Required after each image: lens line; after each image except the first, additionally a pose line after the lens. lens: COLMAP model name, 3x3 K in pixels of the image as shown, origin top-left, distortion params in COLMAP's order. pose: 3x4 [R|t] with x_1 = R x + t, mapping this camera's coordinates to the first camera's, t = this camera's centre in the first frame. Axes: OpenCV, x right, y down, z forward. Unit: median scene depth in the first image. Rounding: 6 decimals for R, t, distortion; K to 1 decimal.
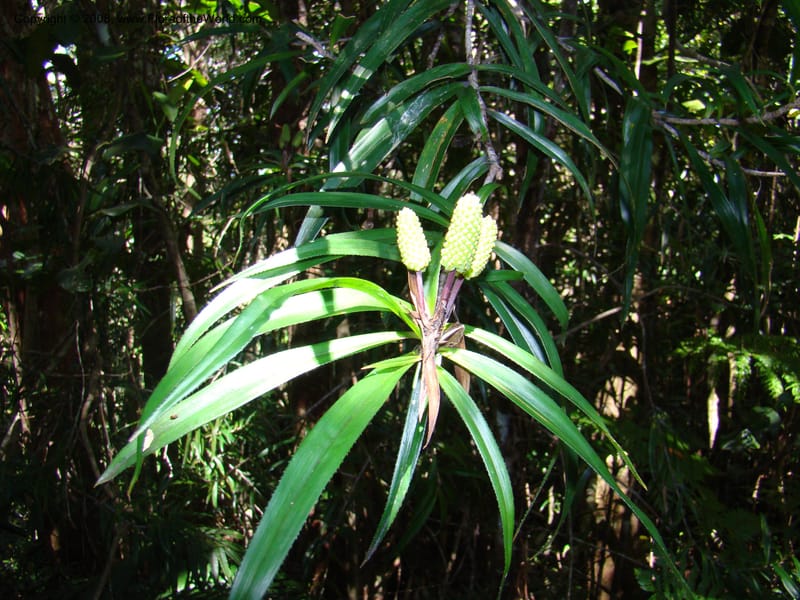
lens RADIAL K [[858.0, 0, 400.0], [0, 858.0, 300.0], [0, 0, 1]] dist [0.002604, 0.001874]
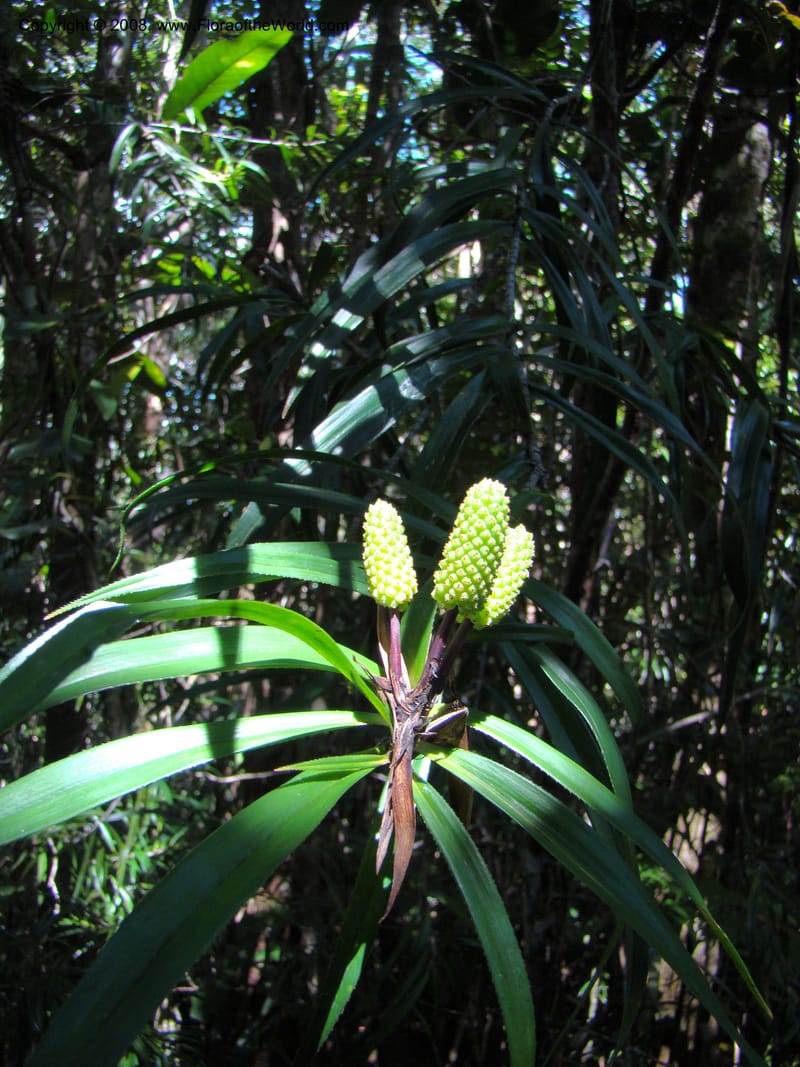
lens RADIAL K [[1148.1, 0, 429.0], [0, 1148.1, 532.6], [0, 0, 1]] dist [-0.020714, -0.021115]
pose [[0.997569, 0.068665, 0.011888, 0.031208], [-0.066473, 0.988825, -0.133441, 0.017316], [-0.020917, 0.132326, 0.990985, 0.215911]]
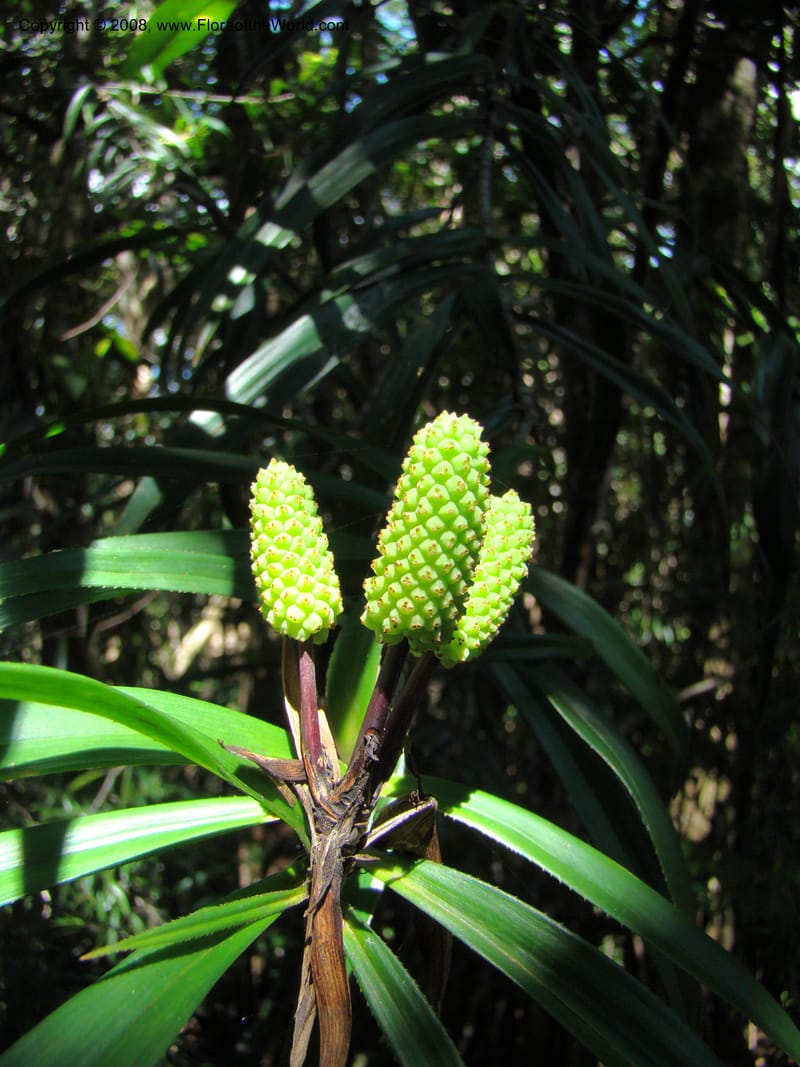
lens RADIAL K [[1144.4, 0, 399.5], [0, 1144.4, 557.3], [0, 0, 1]] dist [0.002604, 0.001874]
pose [[0.999695, 0.023727, -0.006924, 0.060535], [-0.024231, 0.996059, -0.085322, -0.028170], [0.004873, 0.085464, 0.996329, 0.523742]]
